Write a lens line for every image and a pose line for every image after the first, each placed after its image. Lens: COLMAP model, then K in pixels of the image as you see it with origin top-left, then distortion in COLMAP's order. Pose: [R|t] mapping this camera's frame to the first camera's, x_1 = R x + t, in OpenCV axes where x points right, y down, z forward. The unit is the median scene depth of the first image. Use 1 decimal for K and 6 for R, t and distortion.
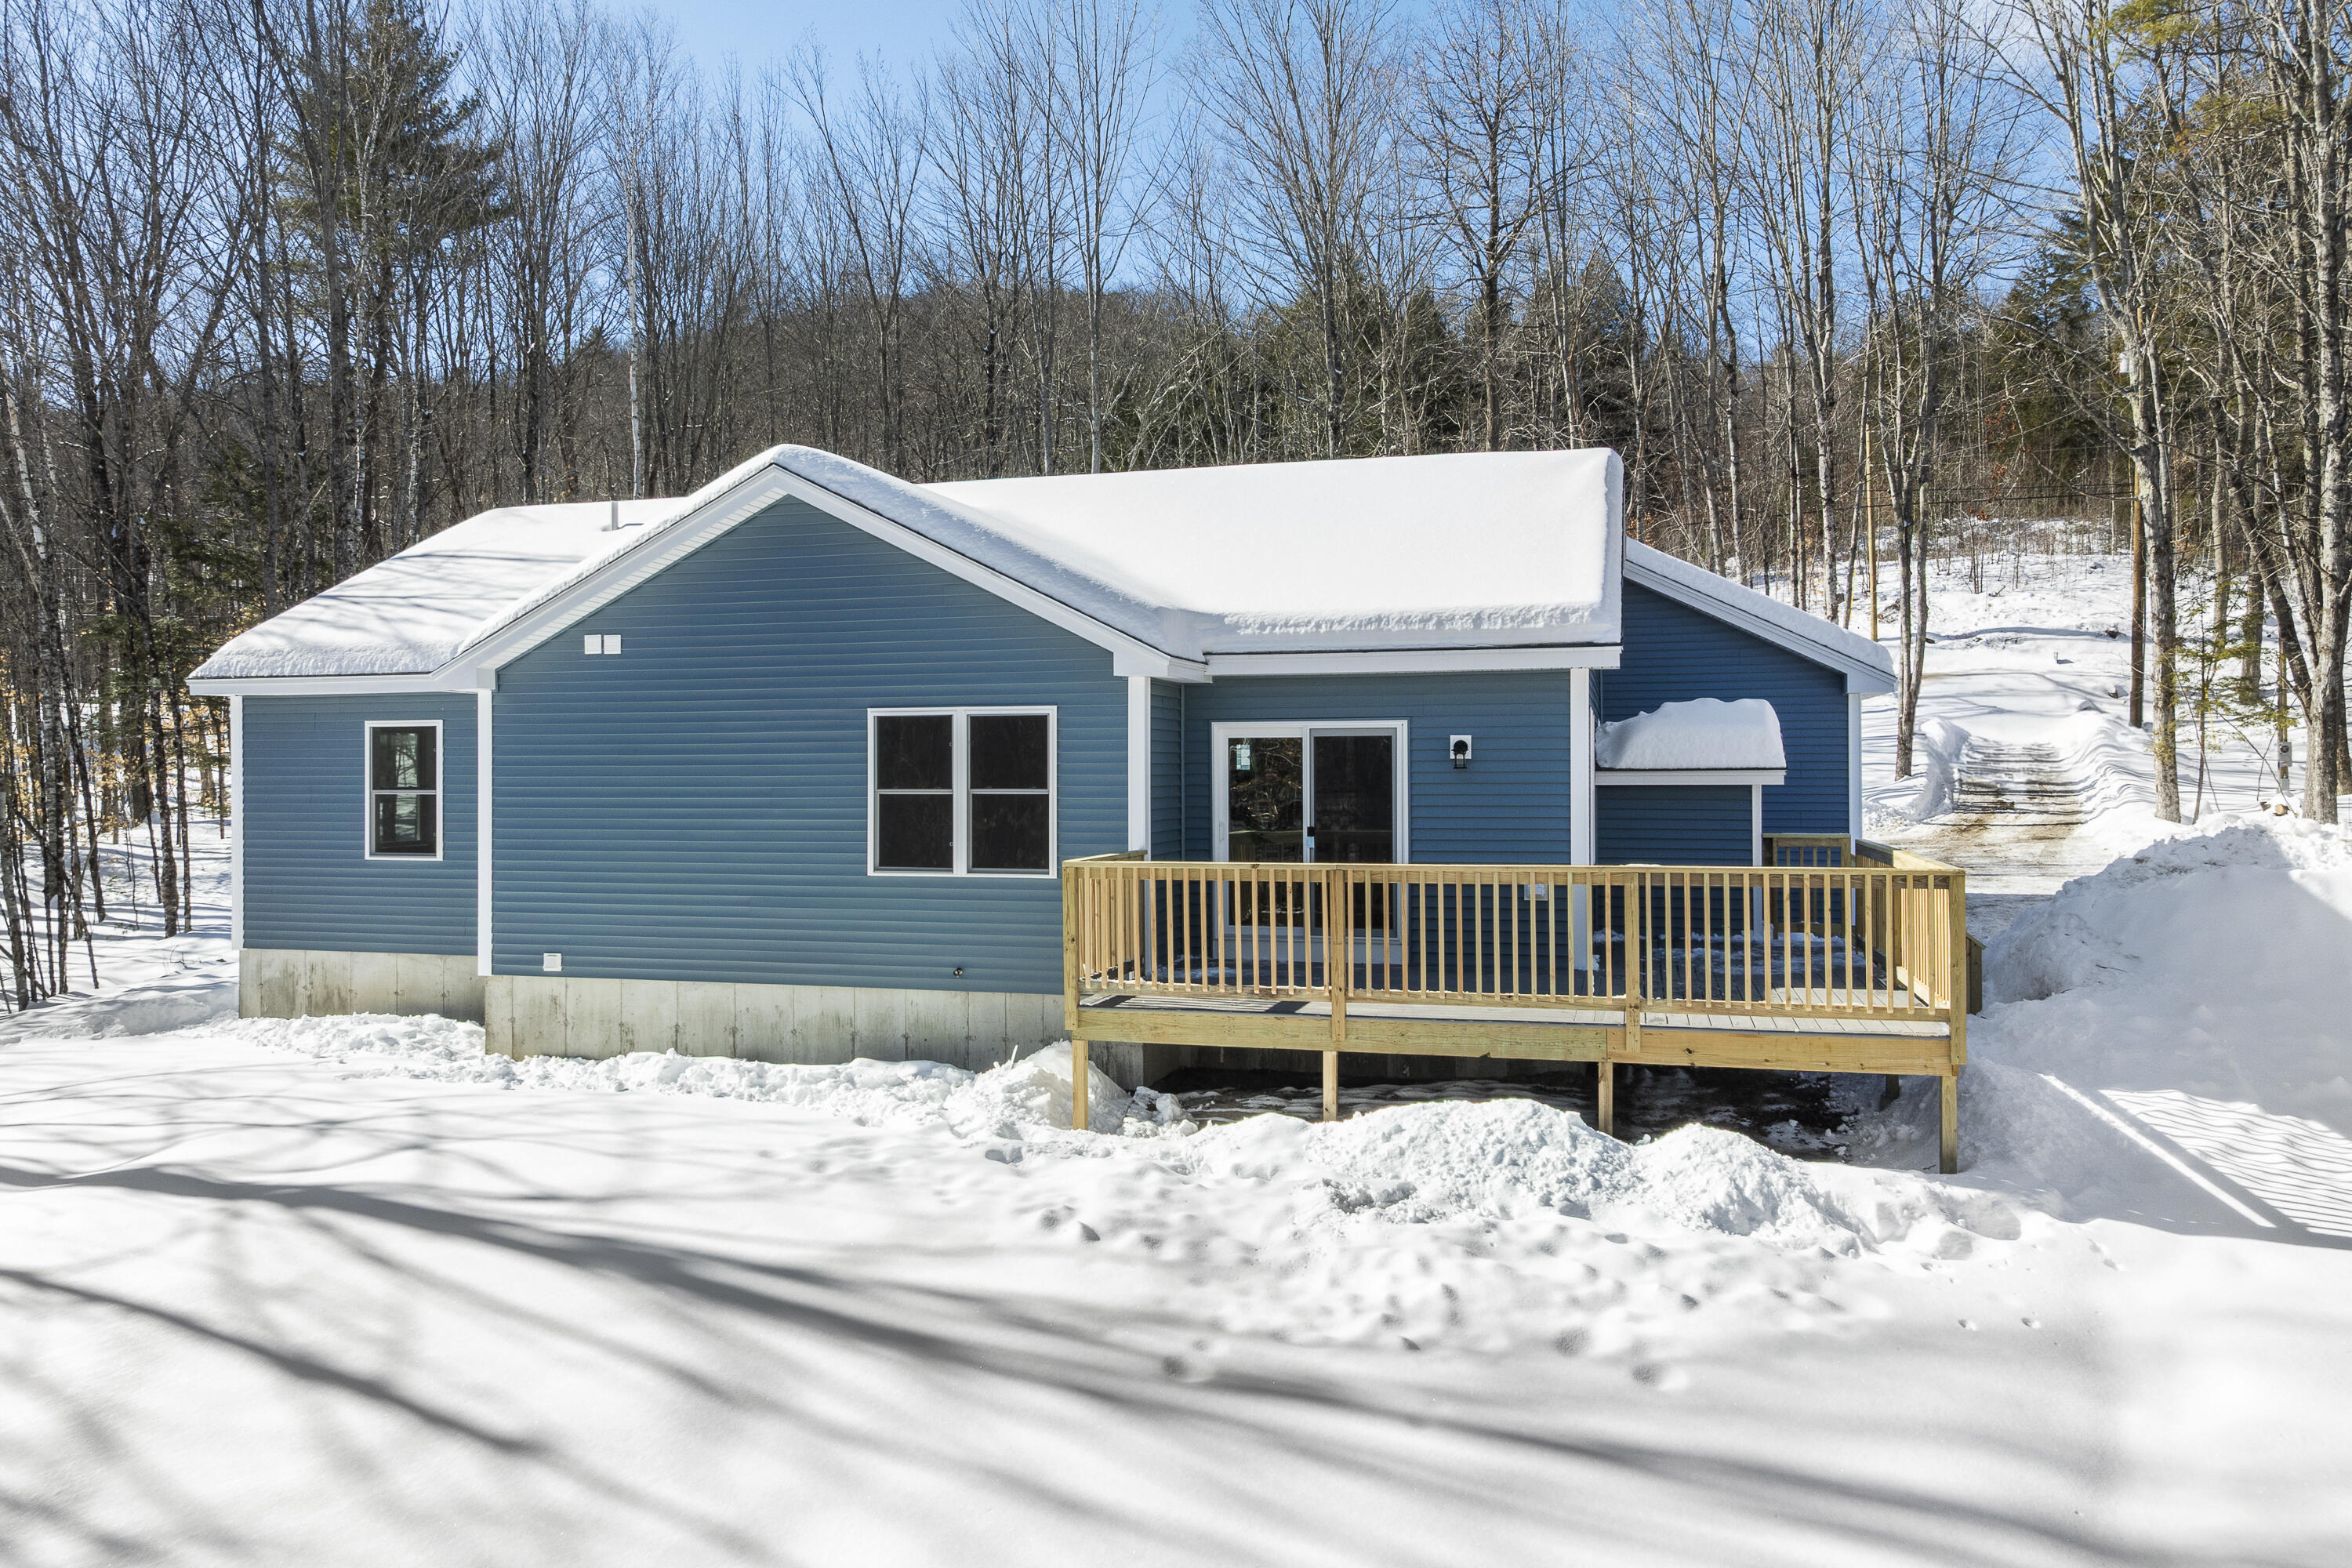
lens RADIAL K [[1575.9, 0, 1237.4], [0, 1575.9, 773.8], [0, 0, 1]] dist [-0.002765, -0.004016]
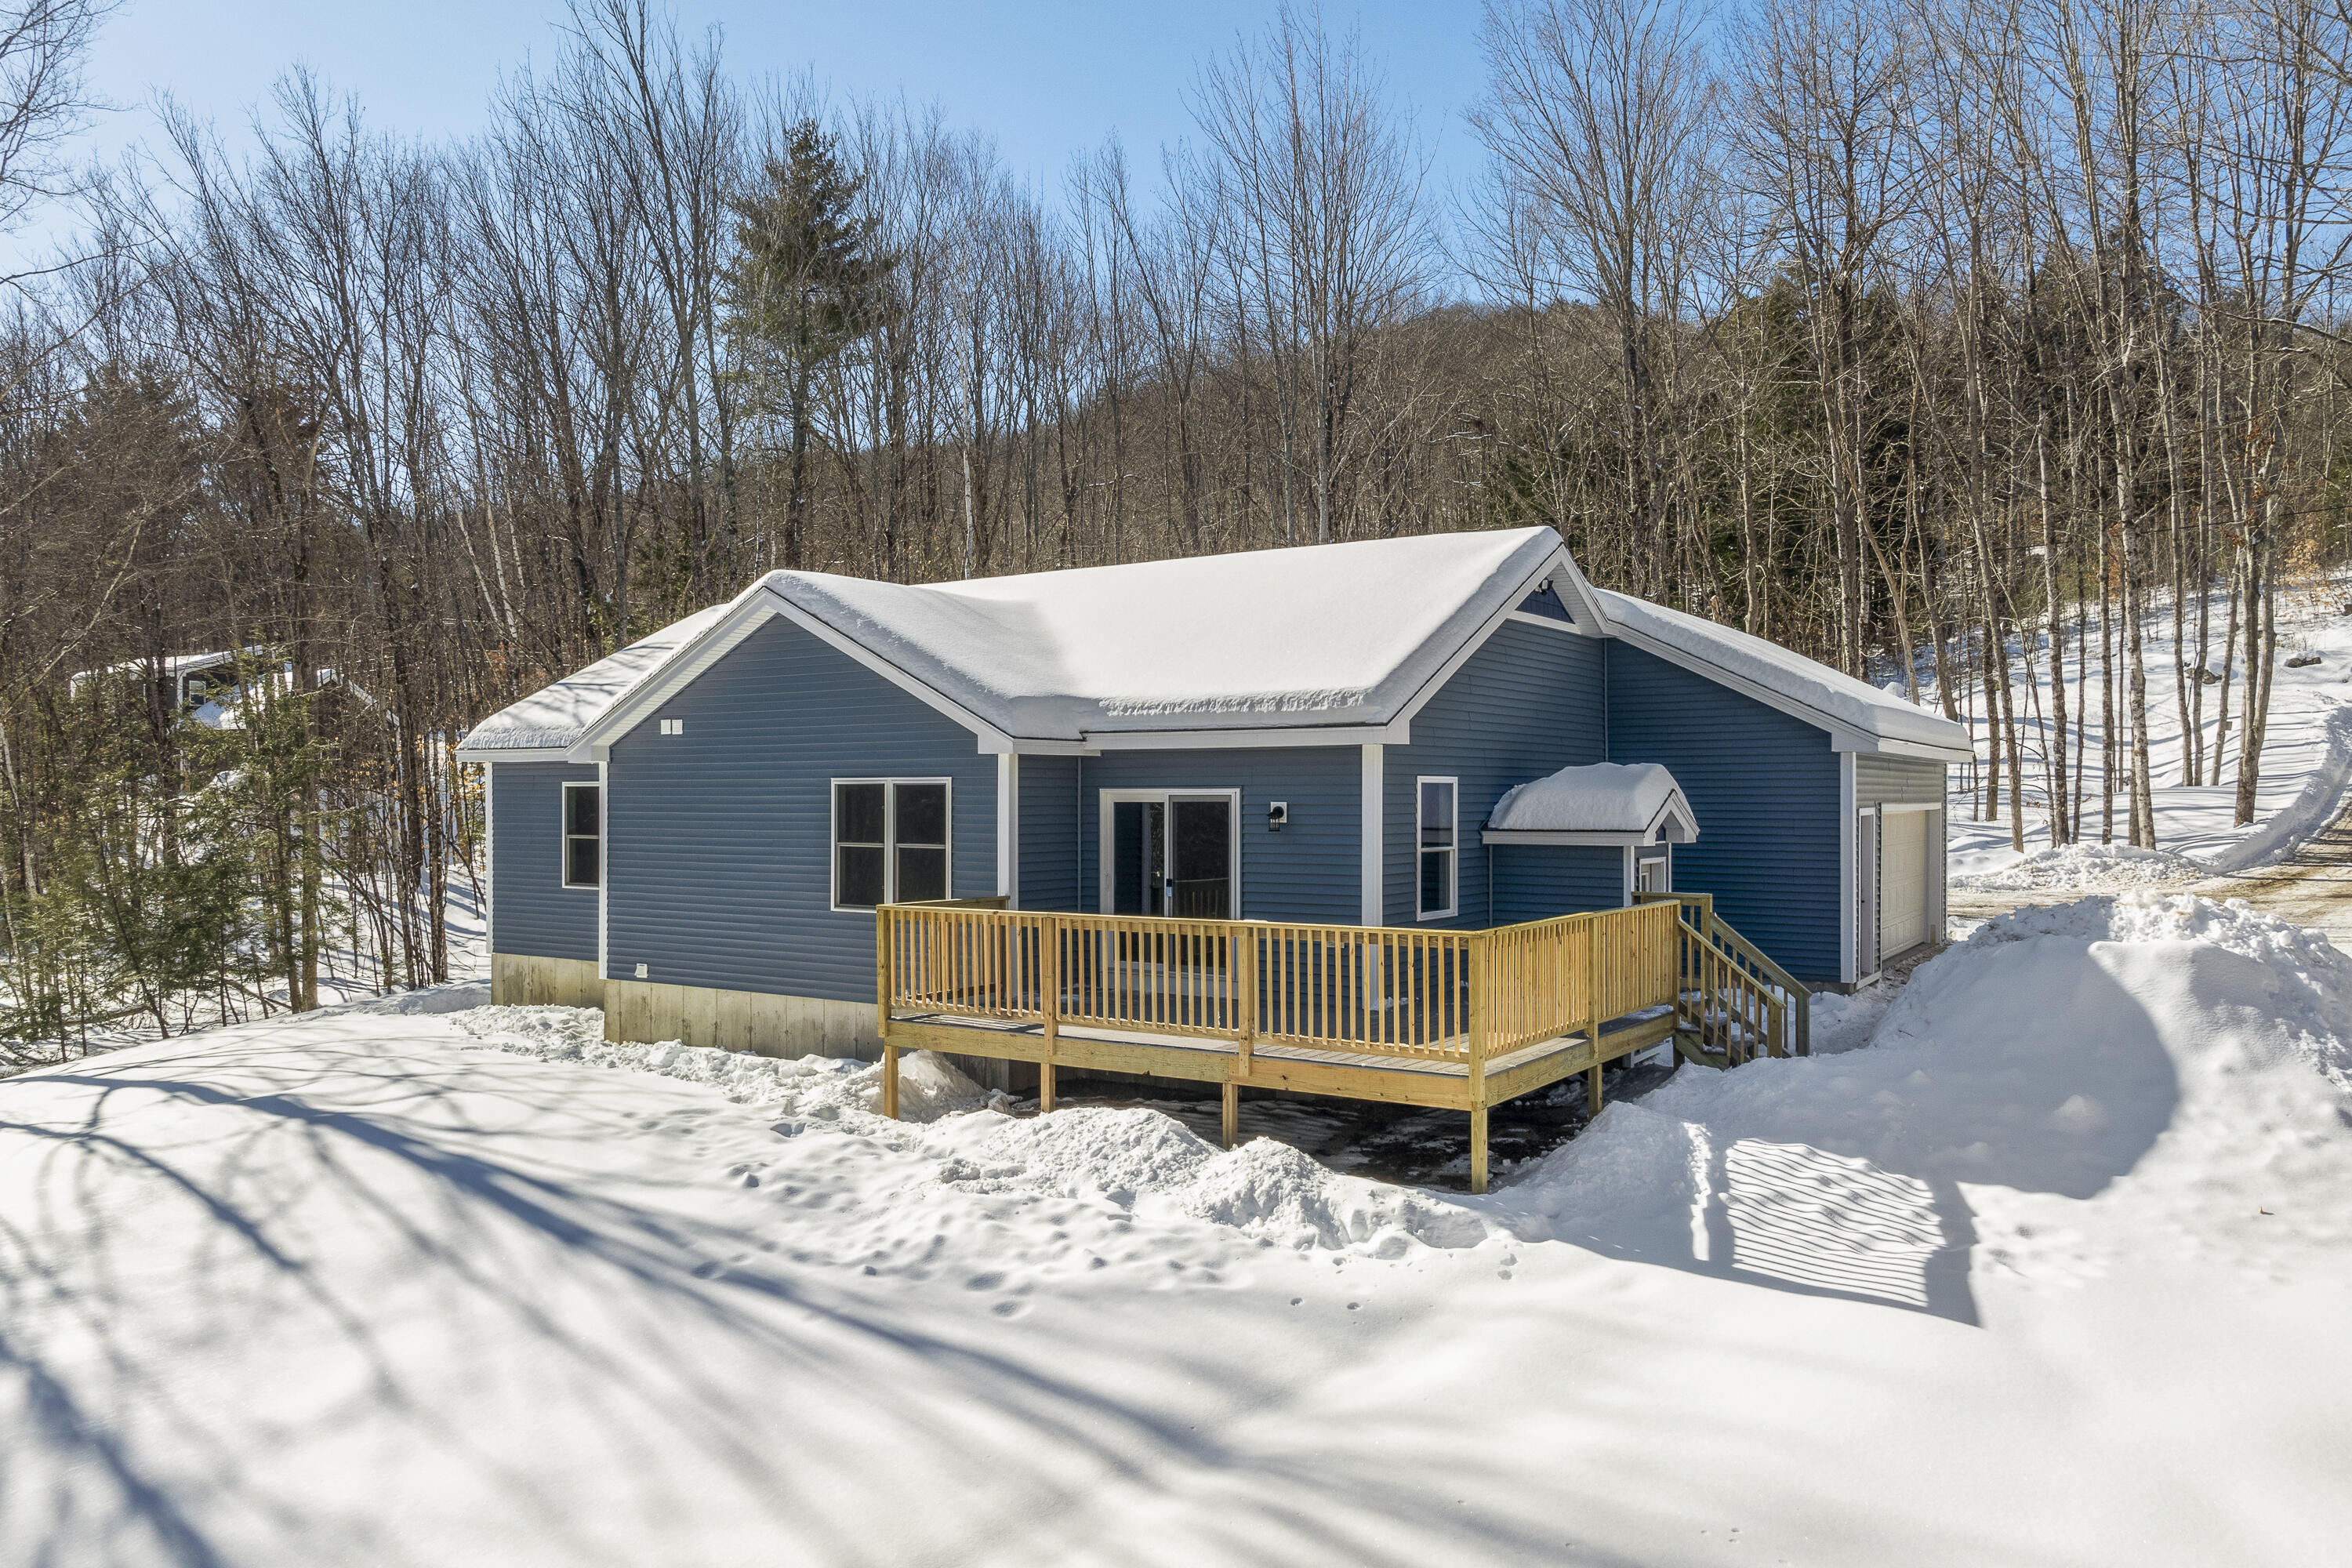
lens RADIAL K [[1587.3, 0, 1172.9], [0, 1587.3, 783.2], [0, 0, 1]] dist [-0.004090, -0.000986]
pose [[0.950982, 0.001067, -0.309245, 0.430123], [-0.005023, 0.999915, -0.011999, -0.024147], [0.309206, 0.012965, 0.950907, -0.127299]]
